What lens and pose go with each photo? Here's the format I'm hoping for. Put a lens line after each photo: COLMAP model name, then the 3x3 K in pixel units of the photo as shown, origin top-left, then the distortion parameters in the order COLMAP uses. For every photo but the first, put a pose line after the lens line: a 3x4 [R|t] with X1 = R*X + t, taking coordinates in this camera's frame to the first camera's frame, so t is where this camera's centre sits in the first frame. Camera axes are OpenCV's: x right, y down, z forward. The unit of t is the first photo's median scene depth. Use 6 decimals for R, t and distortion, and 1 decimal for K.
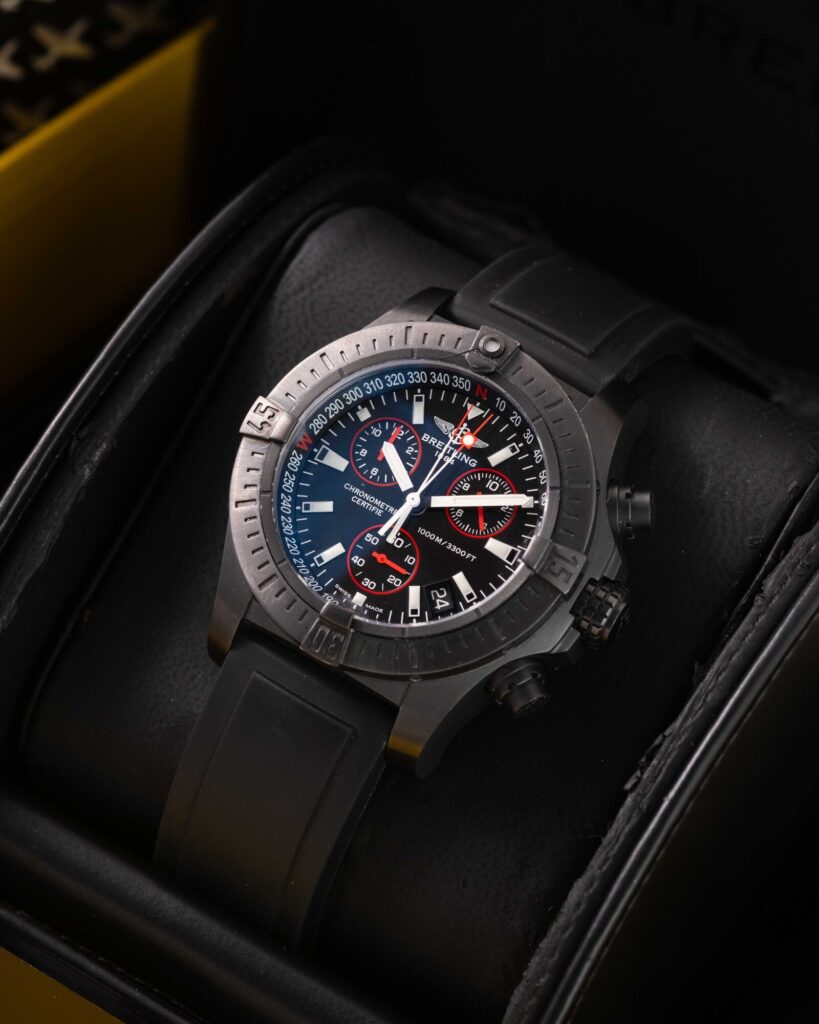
lens RADIAL K [[4275.6, 0, 346.5], [0, 4275.6, 536.7], [0, 0, 1]] dist [0.226484, 0.000000]
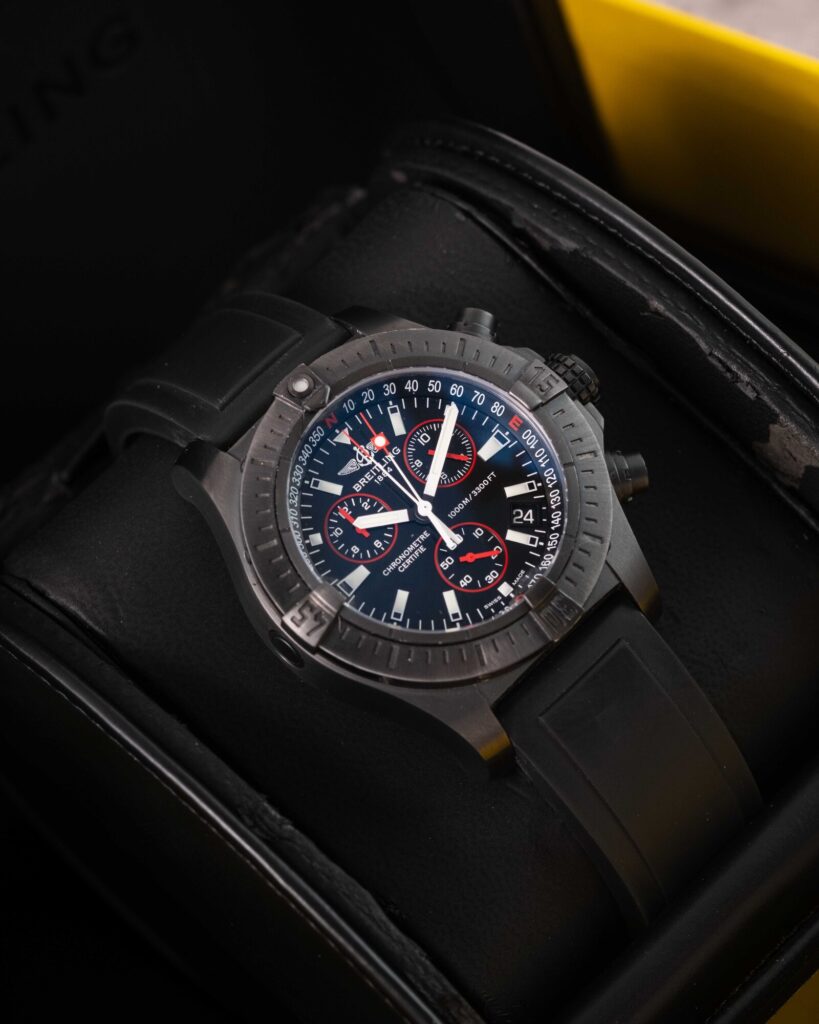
lens RADIAL K [[4275.6, 0, 409.1], [0, 4275.6, 512.4], [0, 0, 1]] dist [0.226484, 0.000000]
pose [[0.198126, -0.848876, 0.490057, -0.469974], [0.896461, 0.359107, 0.259615, -0.267906], [-0.396364, 0.387880, 0.832133, 0.176353]]
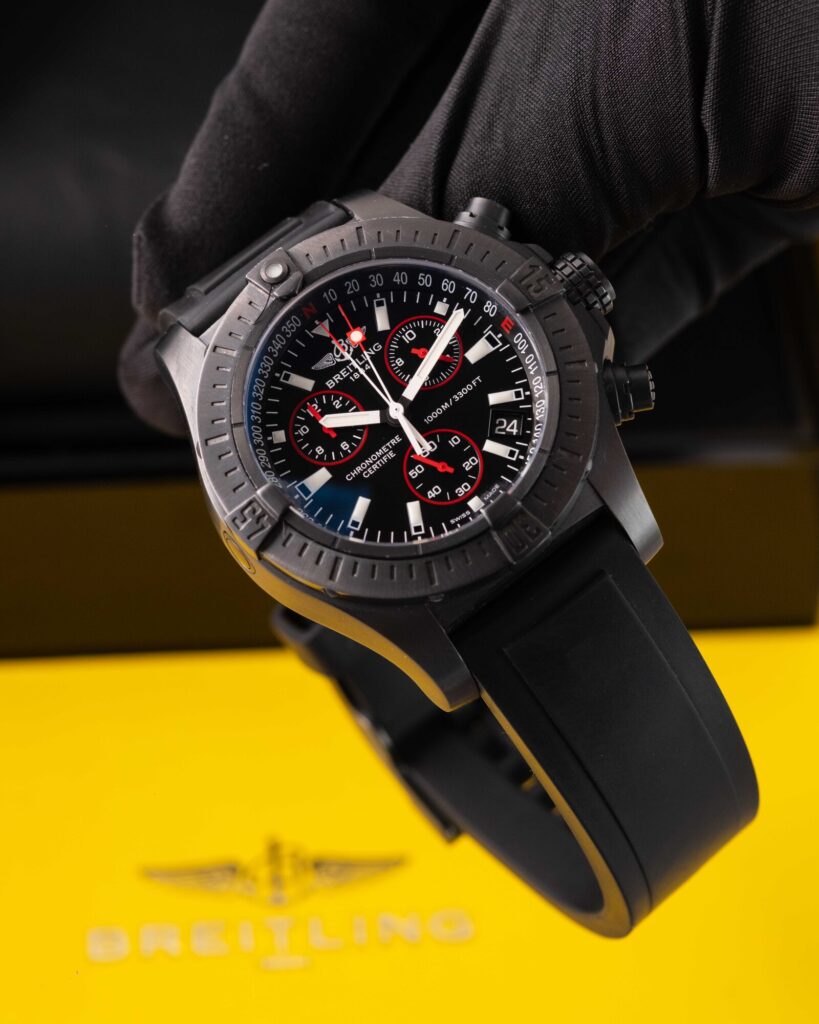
lens RADIAL K [[4275.6, 0, 407.0], [0, 4275.6, 505.7], [0, 0, 1]] dist [0.226484, 0.000000]
pose [[0.338857, -0.841818, 0.420141, -0.385223], [0.904405, 0.414518, 0.101122, -0.090688], [-0.259282, 0.345712, 0.901807, 0.177600]]
